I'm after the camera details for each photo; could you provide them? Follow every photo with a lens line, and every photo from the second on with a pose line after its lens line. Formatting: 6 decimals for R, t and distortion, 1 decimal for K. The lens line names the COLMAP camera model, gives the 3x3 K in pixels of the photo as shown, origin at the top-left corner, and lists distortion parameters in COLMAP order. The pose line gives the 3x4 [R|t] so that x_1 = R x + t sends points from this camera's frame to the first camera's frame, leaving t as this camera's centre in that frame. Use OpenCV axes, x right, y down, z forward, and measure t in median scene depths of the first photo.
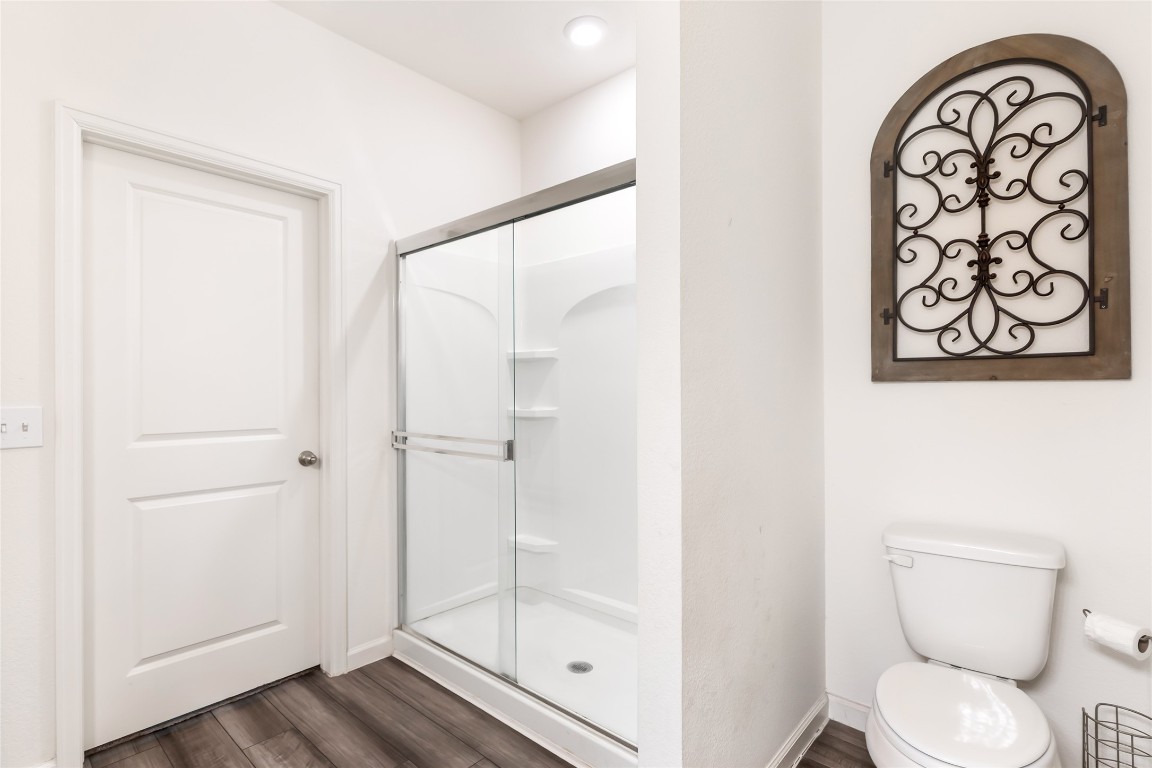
lens RADIAL K [[545.9, 0, 546.2], [0, 545.9, 385.3], [0, 0, 1]] dist [-0.001589, -0.002824]
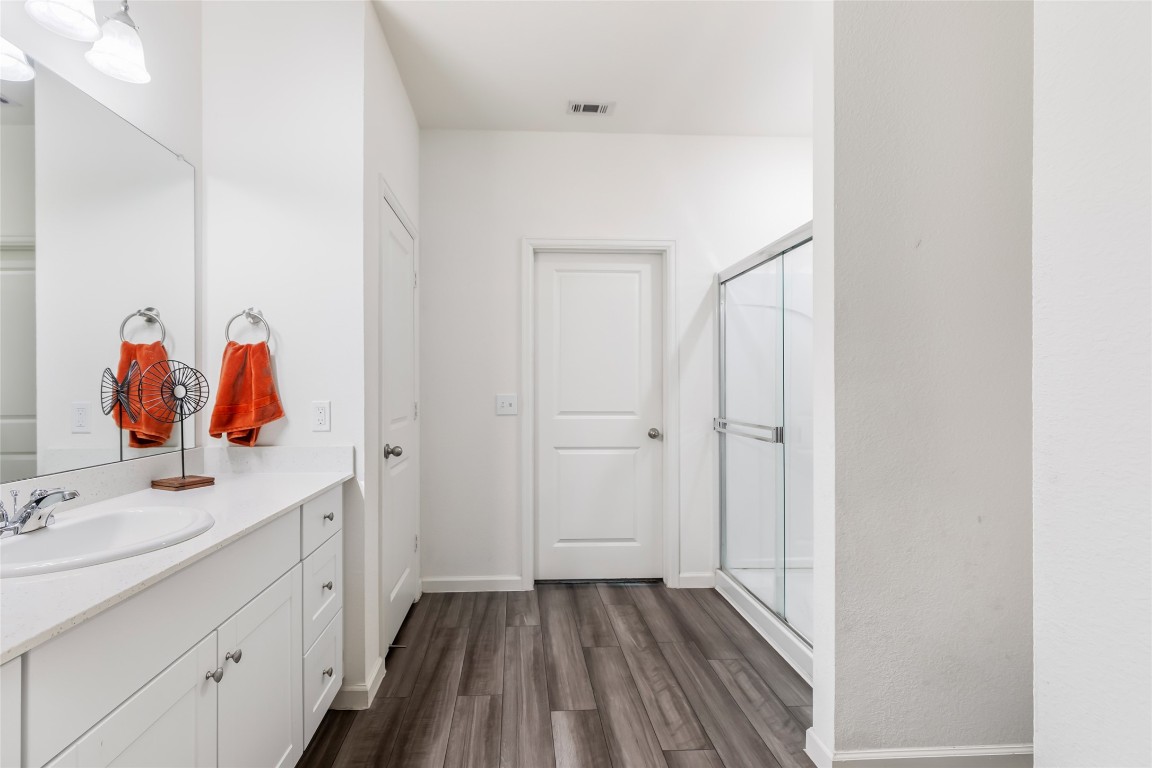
lens RADIAL K [[545.9, 0, 565.7], [0, 545.9, 377.4], [0, 0, 1]] dist [-0.001589, -0.002824]
pose [[0.742488, -0.005999, -0.669832, 0.383660], [0.001258, 0.999971, -0.007562, -0.005090], [0.669858, 0.004772, 0.742474, -0.253271]]
